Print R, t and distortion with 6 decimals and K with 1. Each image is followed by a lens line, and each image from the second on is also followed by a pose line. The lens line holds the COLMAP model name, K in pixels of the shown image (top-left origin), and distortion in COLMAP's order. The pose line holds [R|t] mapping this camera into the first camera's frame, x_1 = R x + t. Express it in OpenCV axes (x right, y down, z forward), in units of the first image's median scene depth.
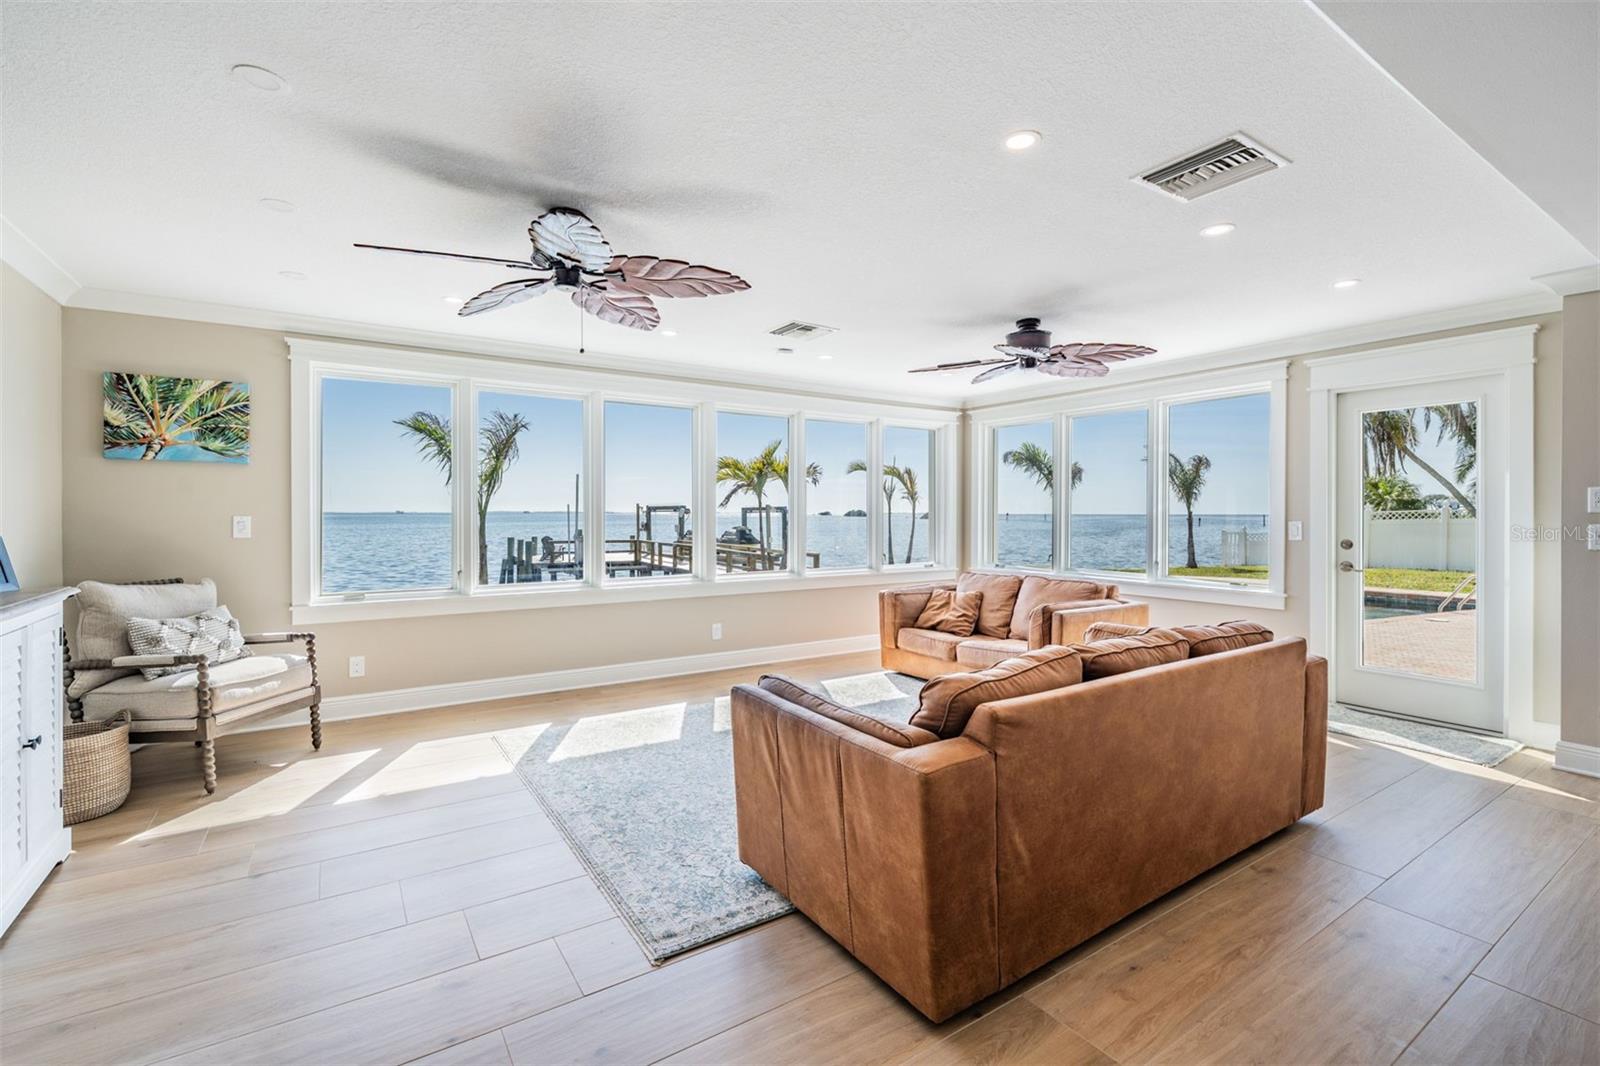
lens RADIAL K [[706.2, 0, 794.8], [0, 706.2, 518.1], [0, 0, 1]] dist [-0.000212, -0.000198]
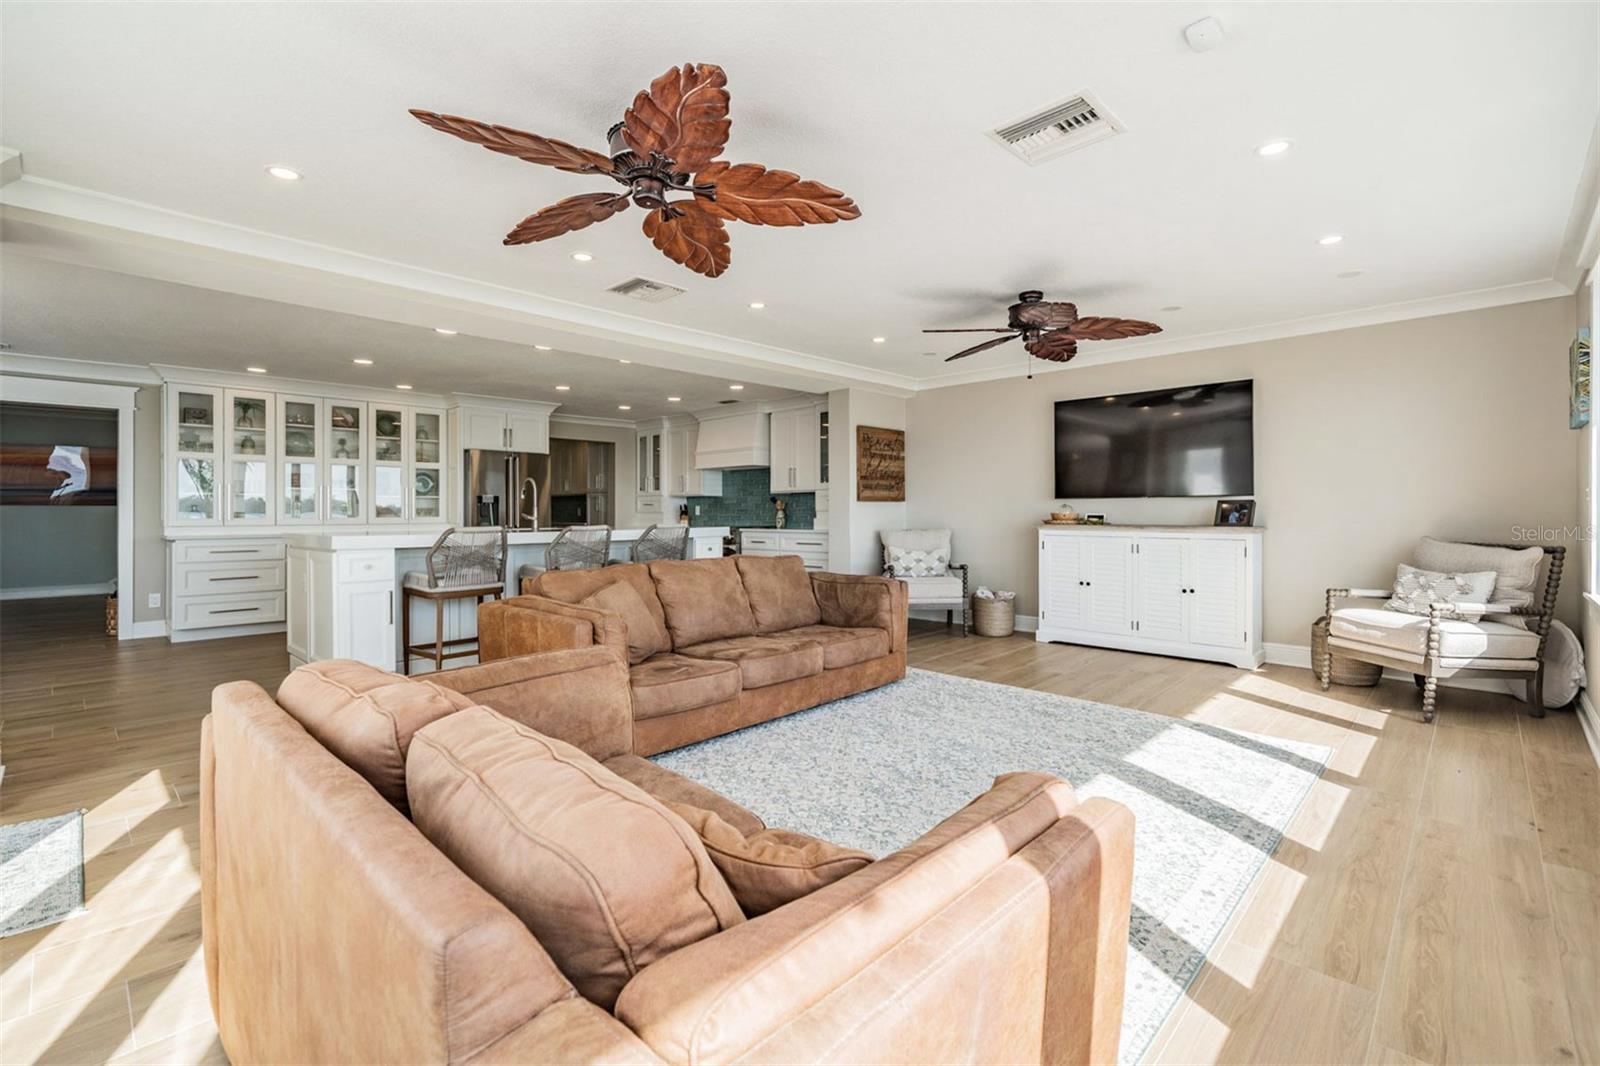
lens RADIAL K [[712.7, 0, 791.9], [0, 712.7, 503.3], [0, 0, 1]] dist [-0.001919, -0.000114]
pose [[-0.977065, -0.002834, -0.212922, 0.337925], [-0.001208, 0.999969, -0.007766, 0.031531], [0.212937, -0.007331, -0.977038, 1.574019]]
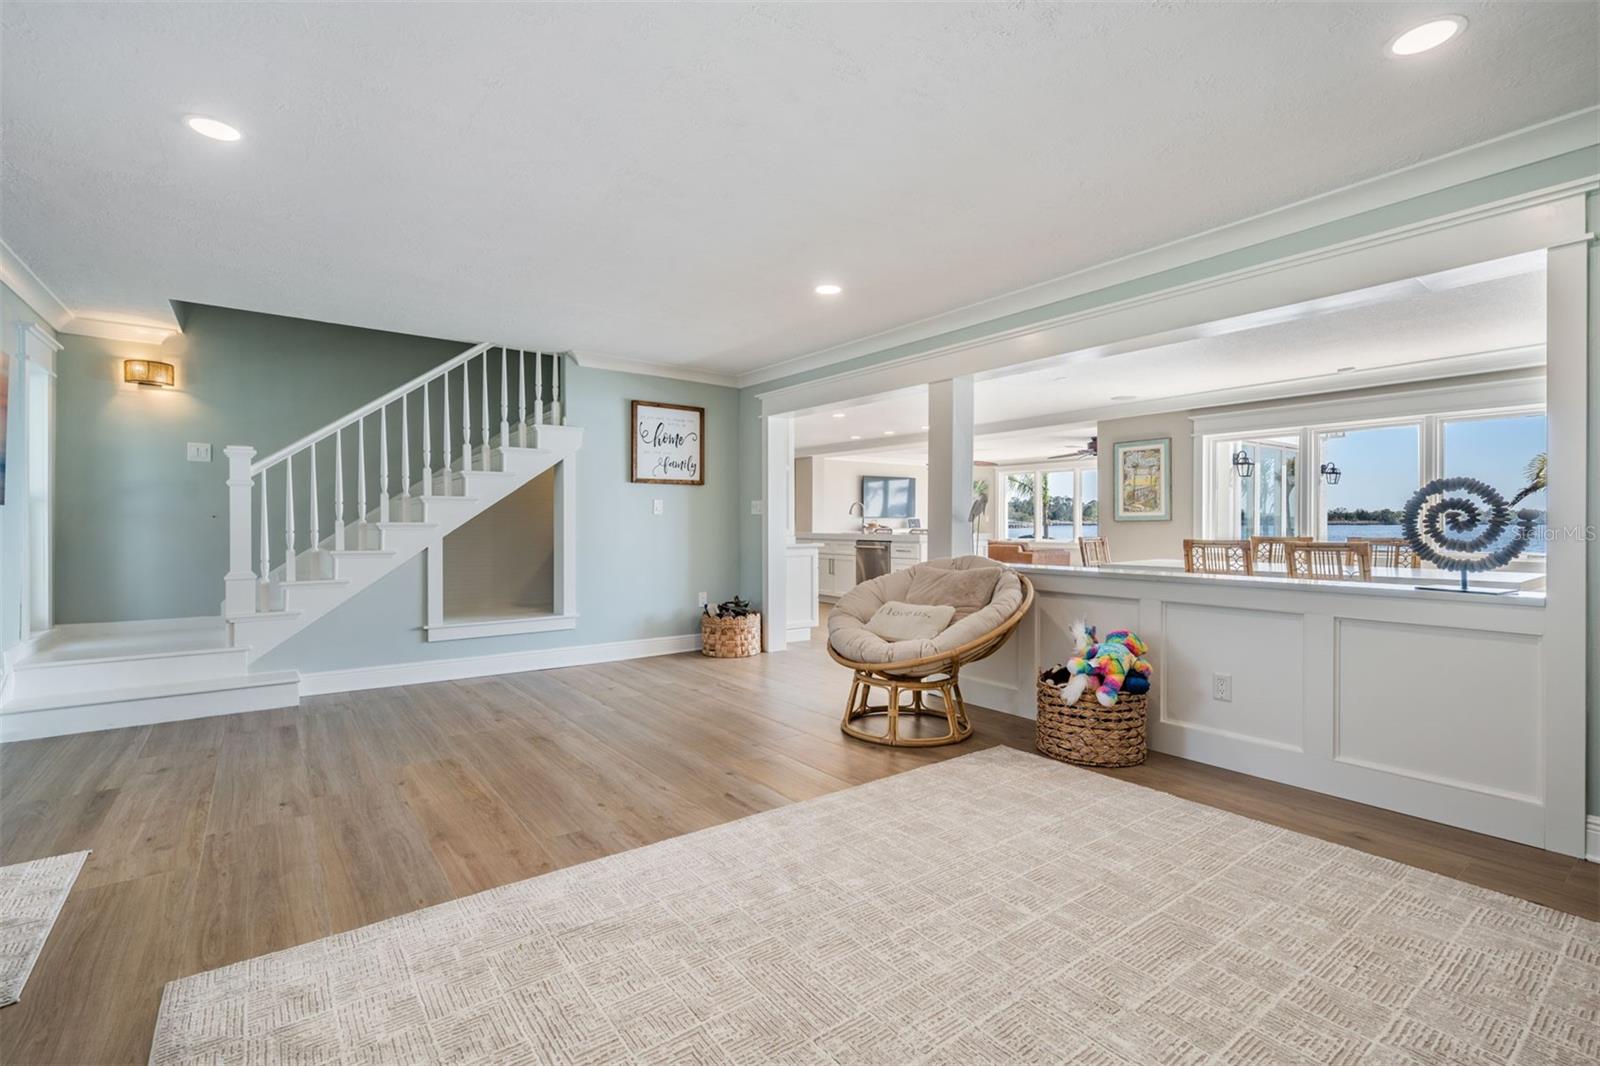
lens RADIAL K [[718.1, 0, 793.8], [0, 718.1, 525.5], [0, 0, 1]] dist [0.000540, 0.000310]
pose [[0.059170, 0.006226, -0.998229, 2.891745], [-0.004864, 0.999970, 0.005949, 0.032879], [0.998236, 0.004503, 0.059198, -0.256328]]
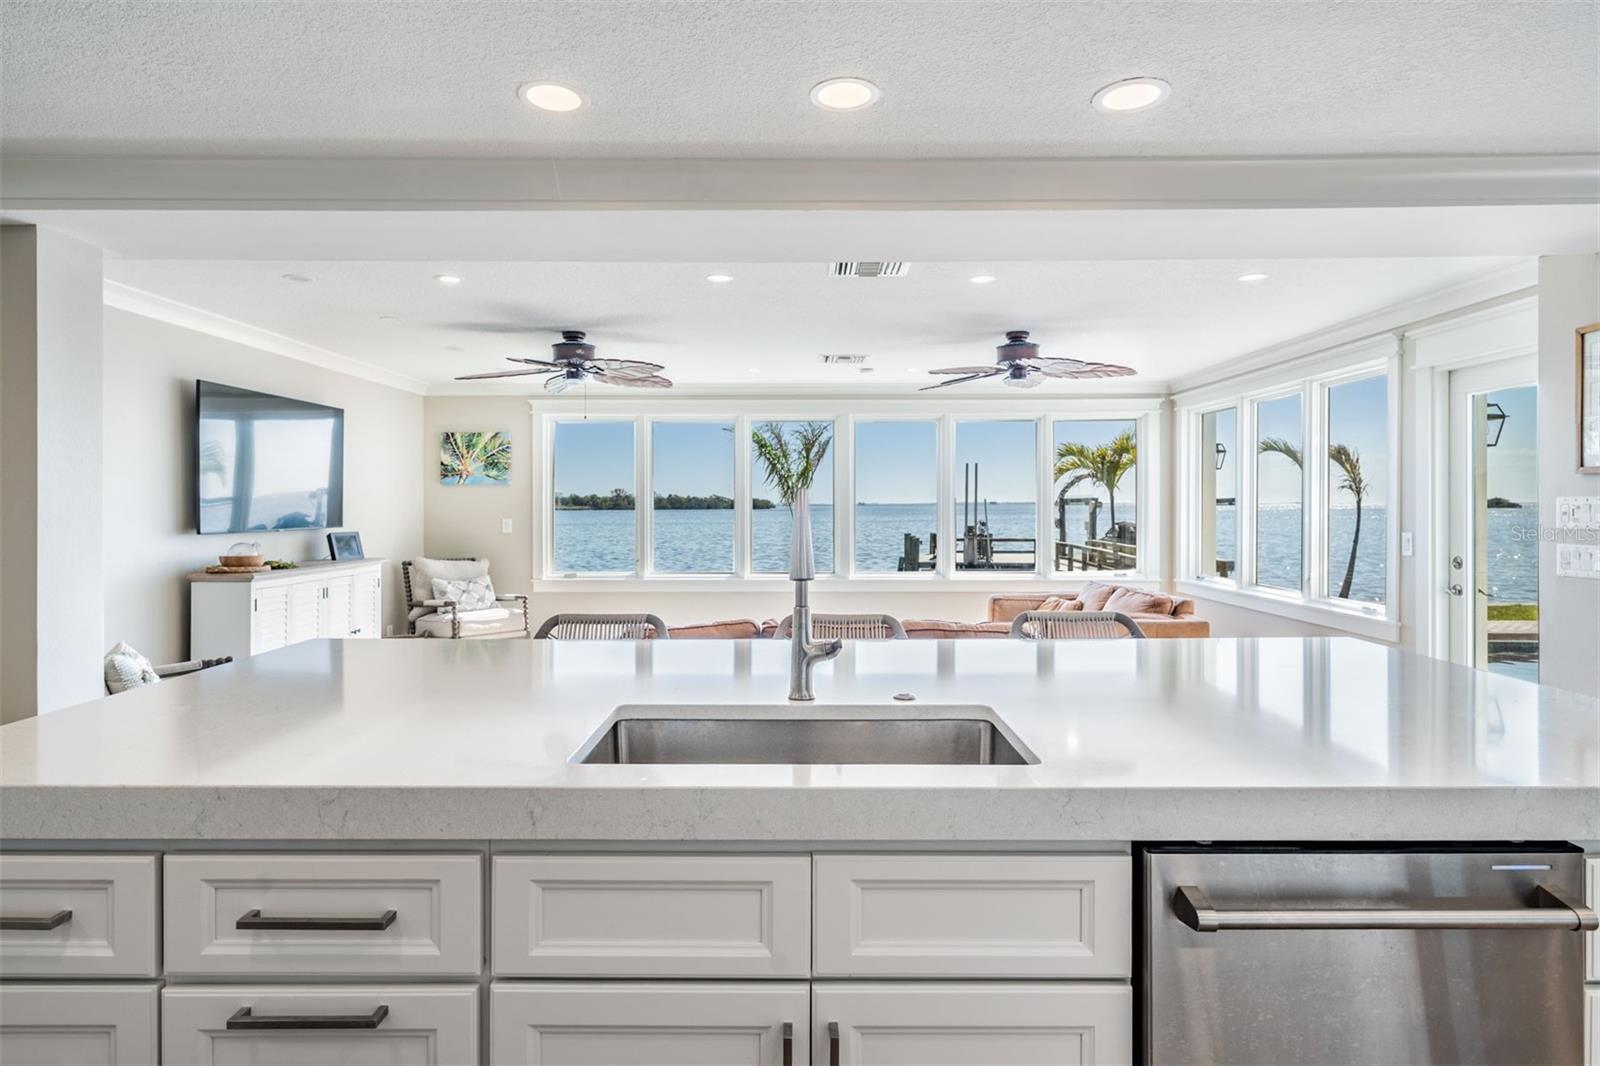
lens RADIAL K [[882.4, 0, 794.6], [0, 882.4, 506.0], [0, 0, 1]] dist [-0.001380, -0.000393]
pose [[0.832946, -0.001190, -0.553352, 0.769730], [-0.001256, 0.999991, -0.004041, -0.022695], [0.553352, 0.004061, 0.832937, -0.243903]]
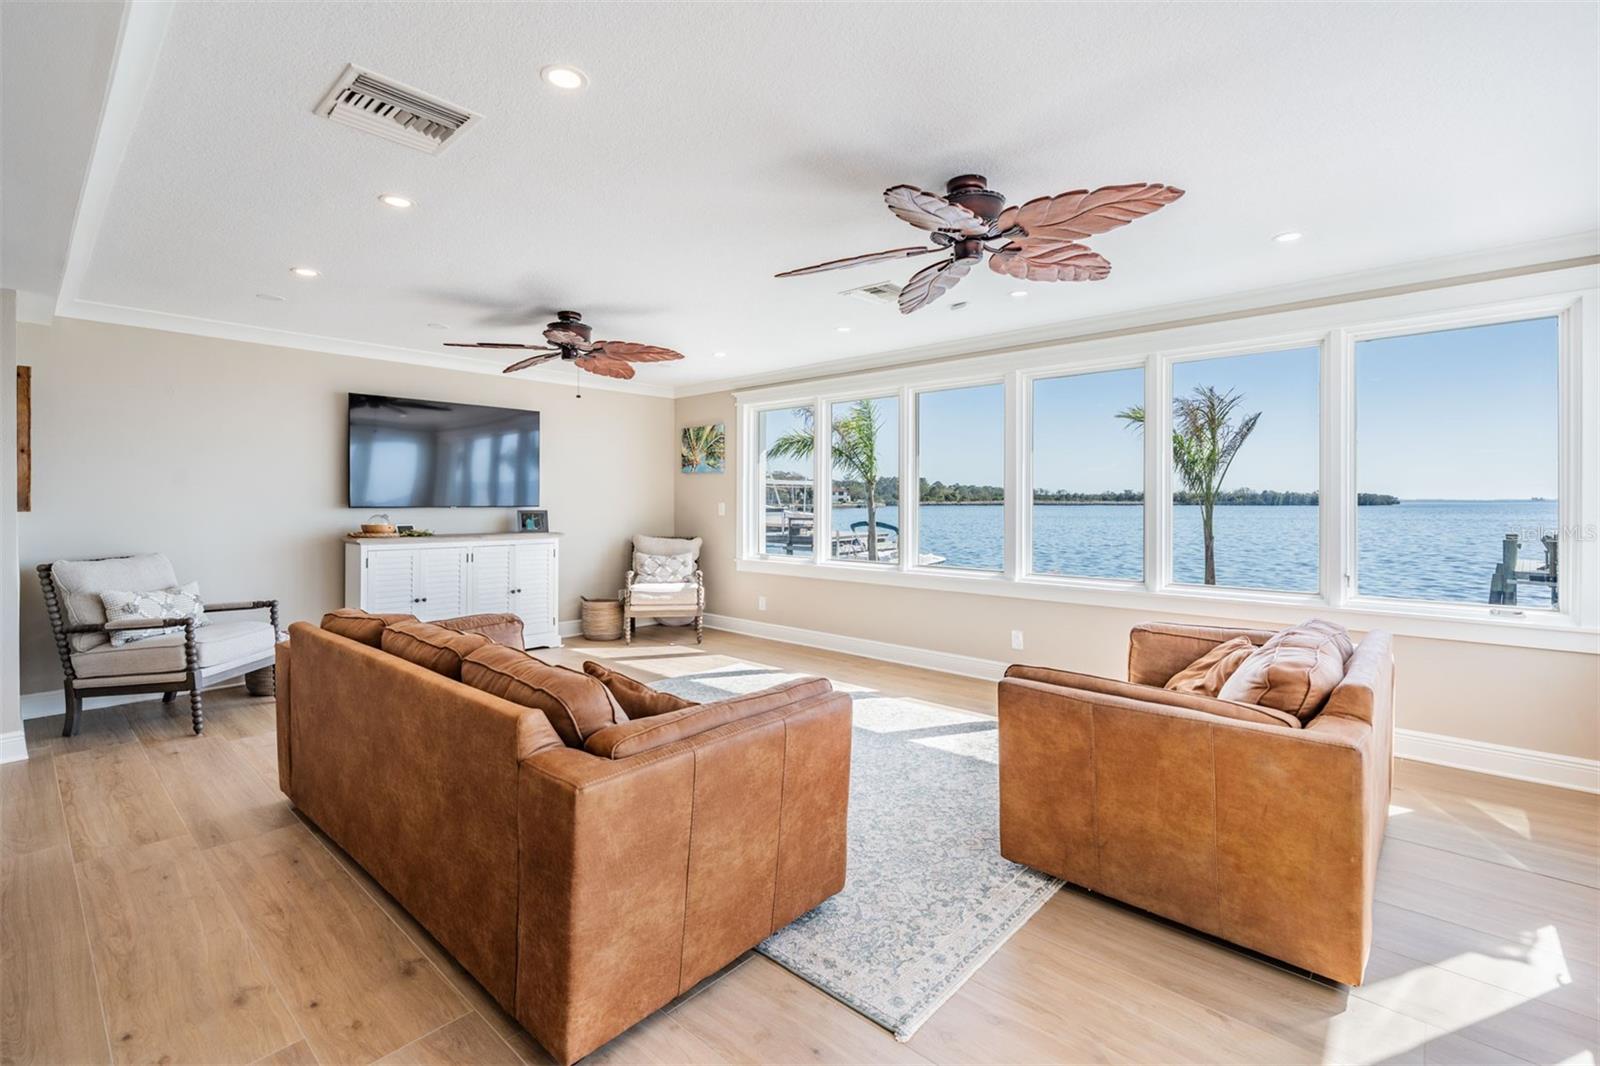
lens RADIAL K [[712.7, 0, 791.9], [0, 712.7, 503.3], [0, 0, 1]] dist [-0.001919, -0.000114]
pose [[0.248907, 0.002972, -0.968523, 0.886116], [-0.006454, 0.999978, 0.001410, -0.004787], [0.968506, 0.005900, 0.248921, 0.706092]]
